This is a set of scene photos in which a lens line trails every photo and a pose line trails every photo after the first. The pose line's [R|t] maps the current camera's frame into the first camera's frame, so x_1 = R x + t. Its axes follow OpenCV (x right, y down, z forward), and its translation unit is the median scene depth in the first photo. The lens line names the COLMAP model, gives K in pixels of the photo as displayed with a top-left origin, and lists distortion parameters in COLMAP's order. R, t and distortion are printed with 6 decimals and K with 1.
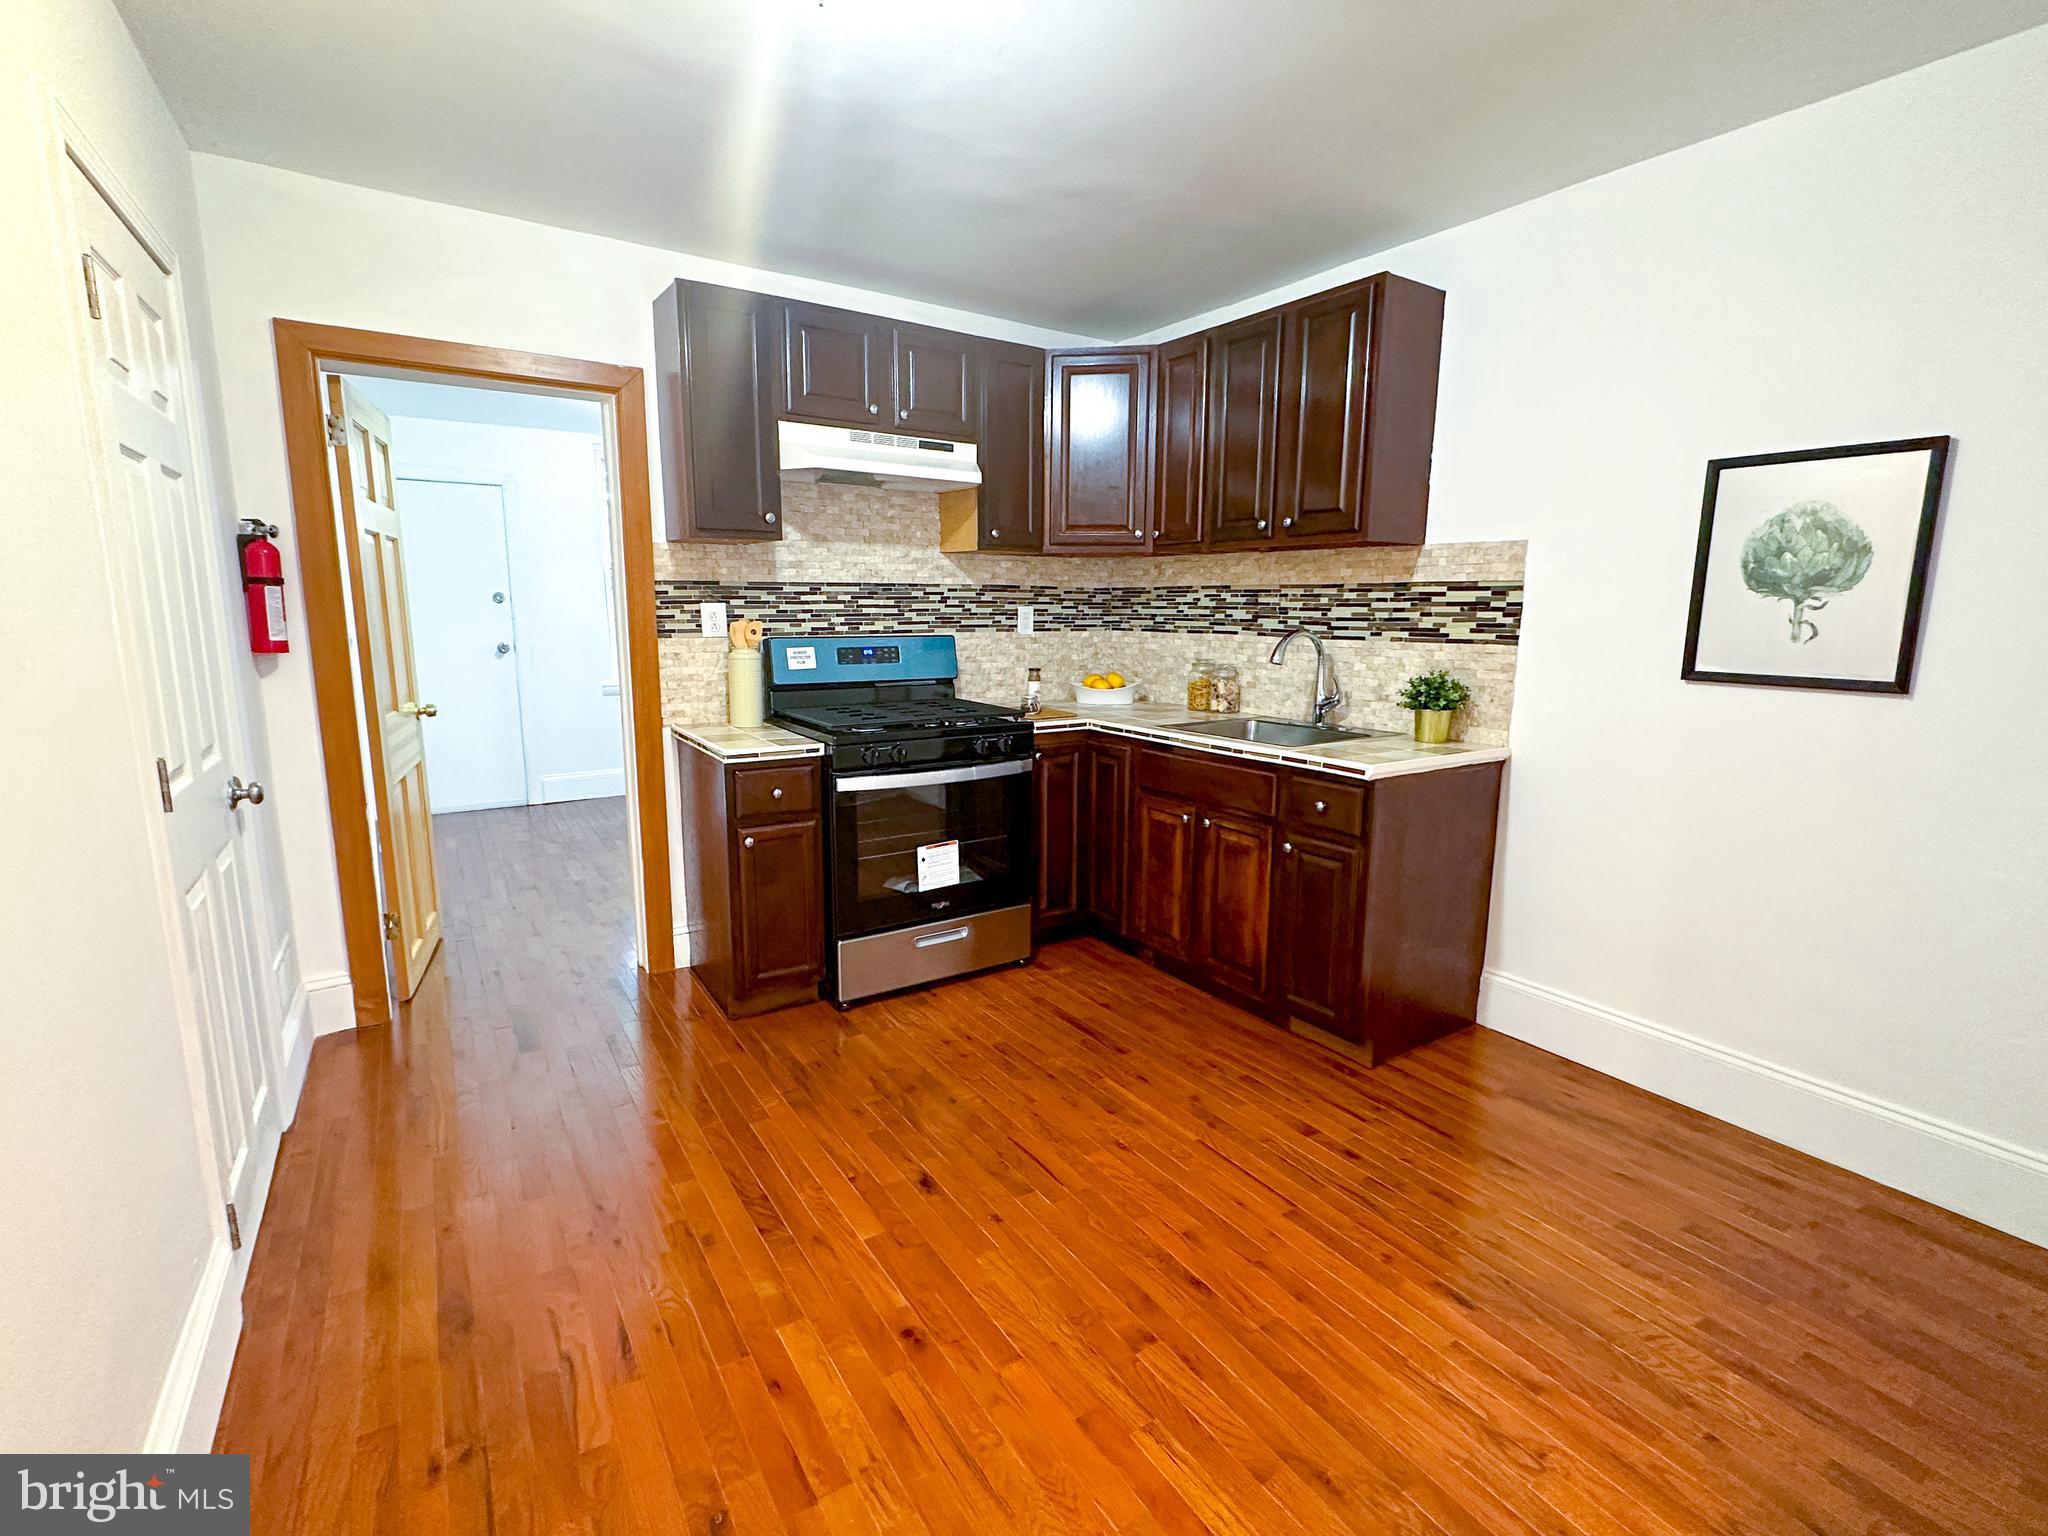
lens RADIAL K [[944.0, 0, 1025.8], [0, 944.0, 764.6], [0, 0, 1]] dist [-0.002878, 0.000675]
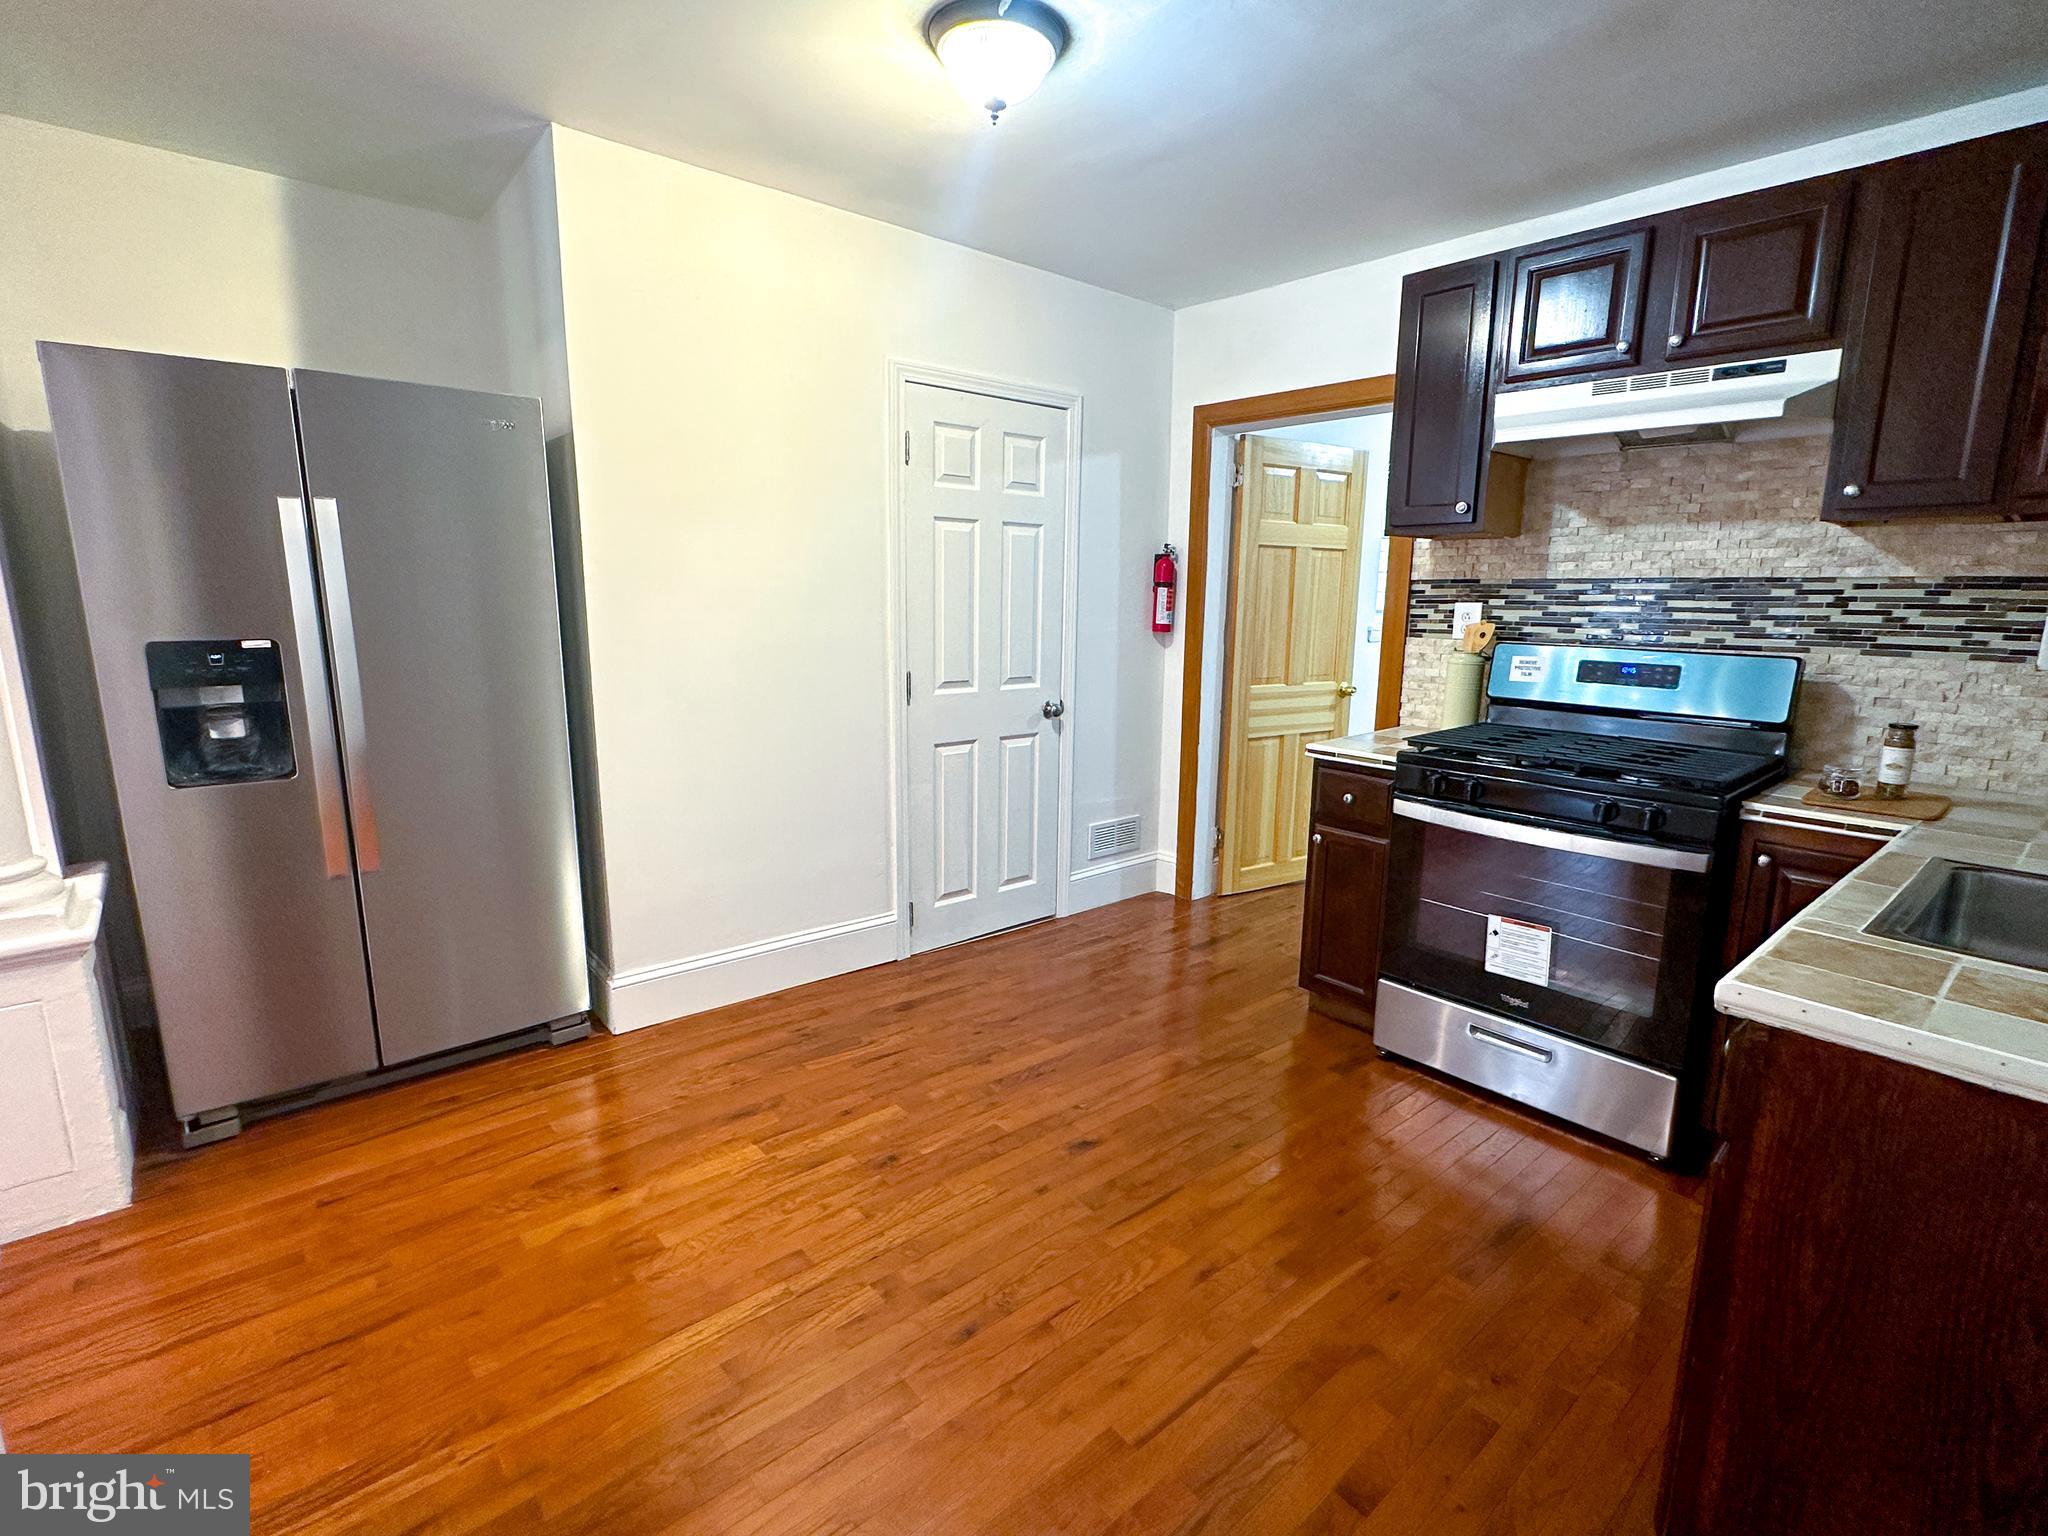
lens RADIAL K [[944.0, 0, 1025.8], [0, 944.0, 764.6], [0, 0, 1]] dist [-0.002878, 0.000675]
pose [[0.132897, 0.174240, -0.975694, 0.534219], [-0.178907, 0.972473, 0.149297, -0.075381], [0.974849, 0.154717, 0.160411, 0.441151]]
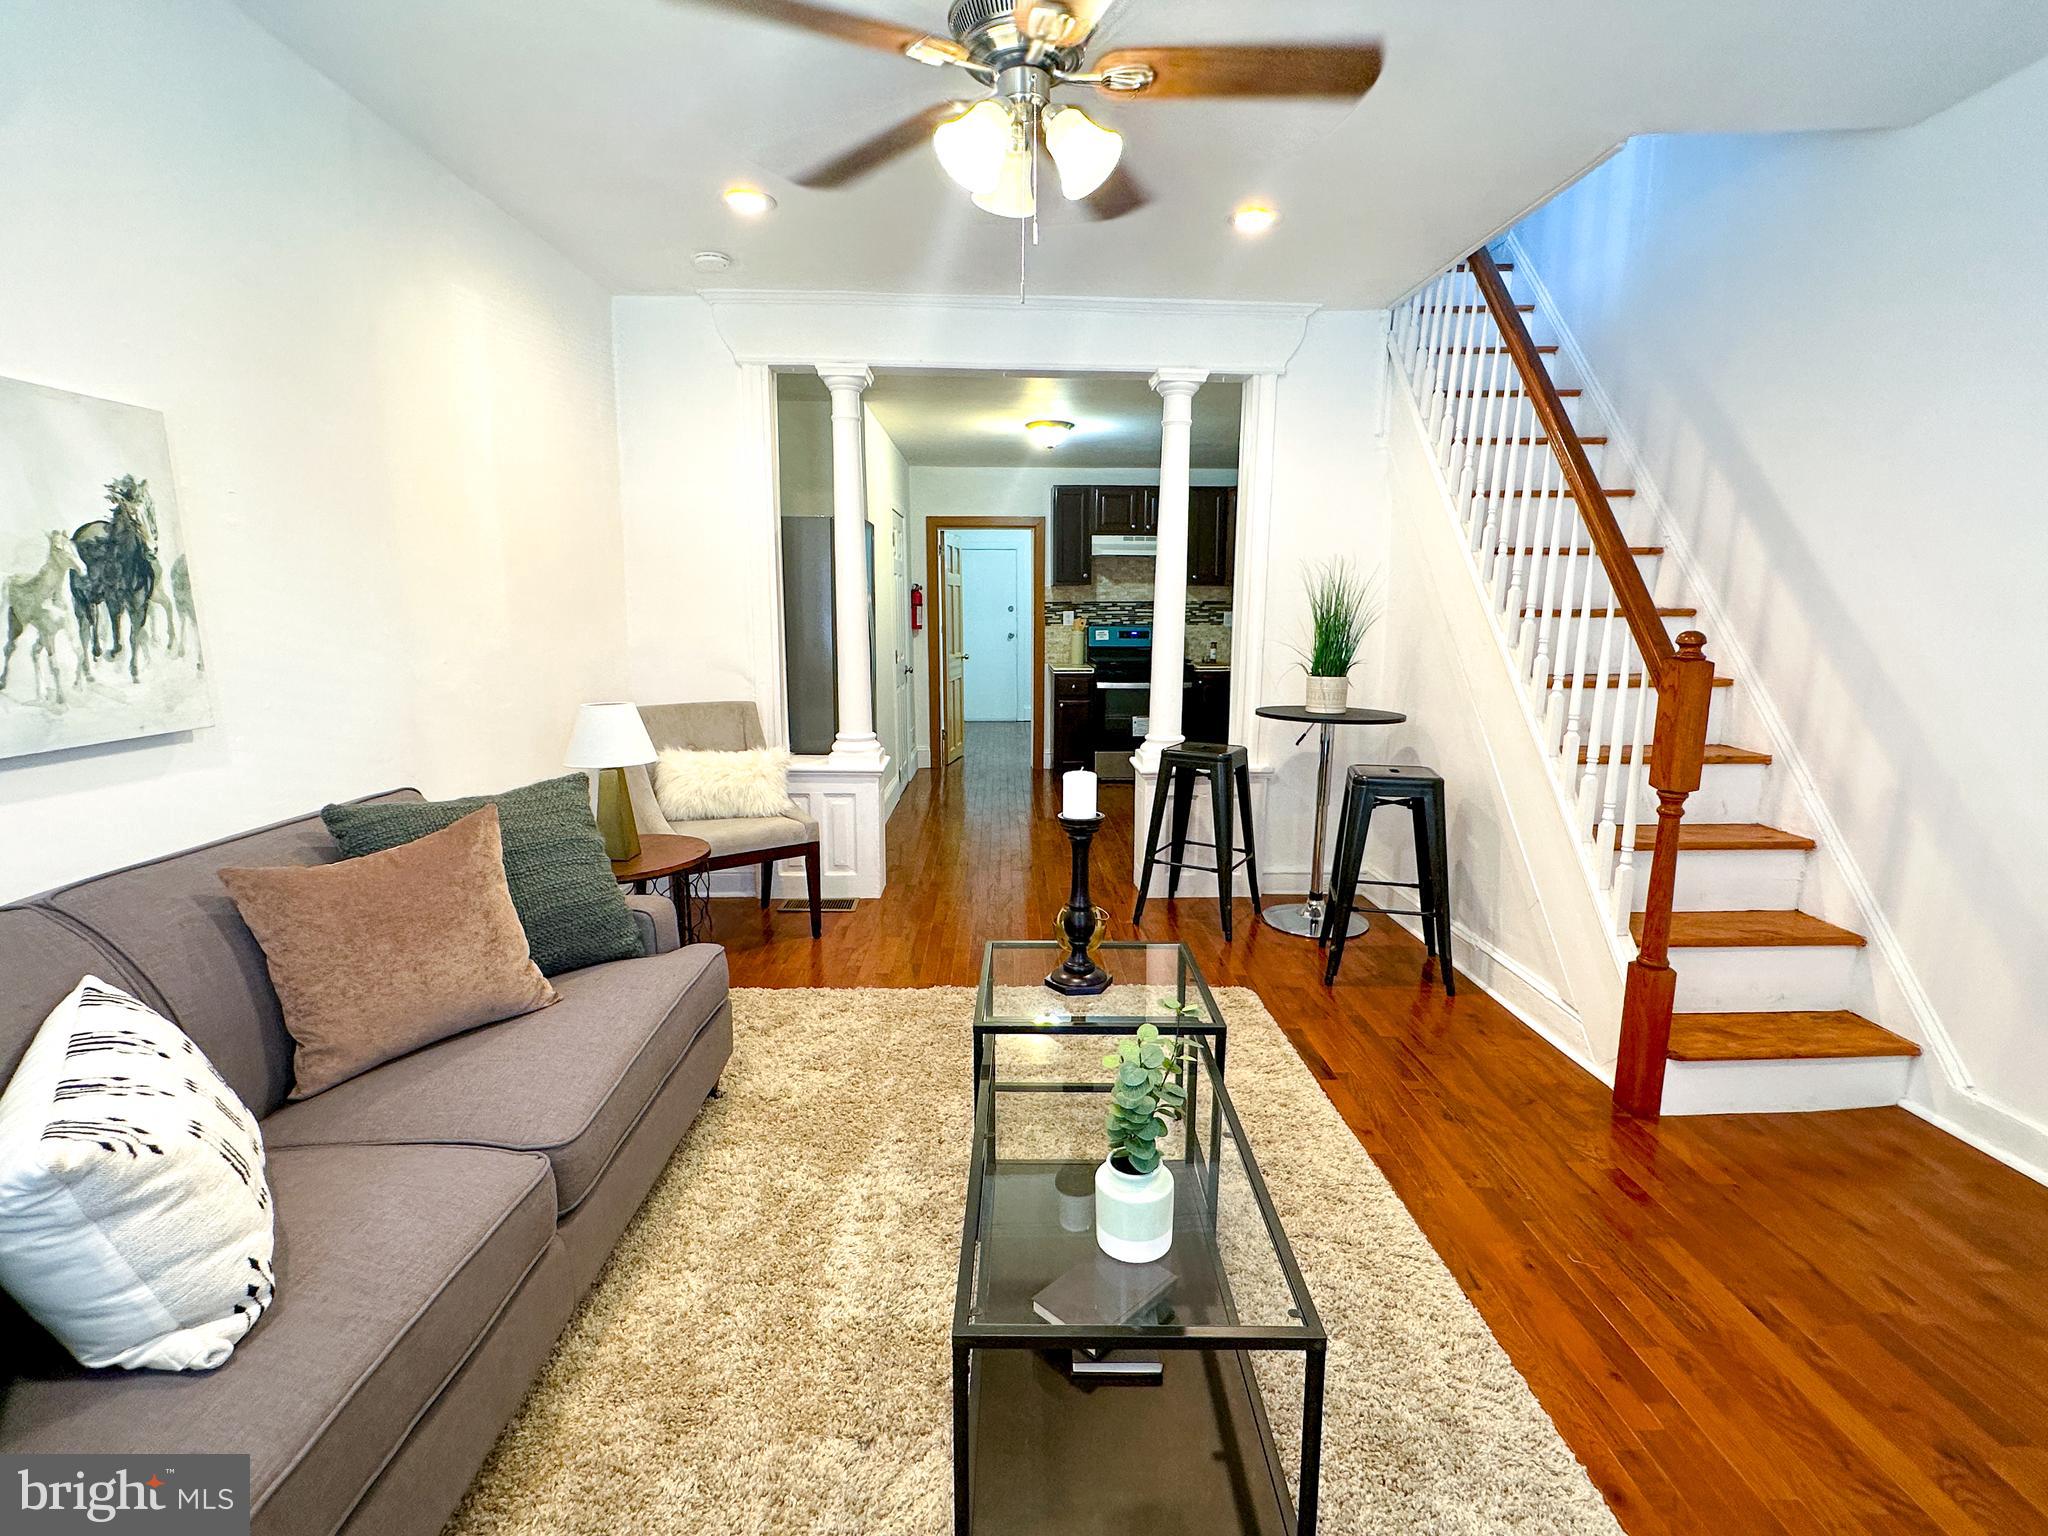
lens RADIAL K [[944.0, 0, 1025.8], [0, 944.0, 764.6], [0, 0, 1]] dist [-0.002878, 0.000675]
pose [[0.855971, 0.077090, -0.511245, 0.786305], [-0.080599, 0.996629, 0.015335, 0.176608], [0.510704, 0.028080, 0.859298, -1.029853]]
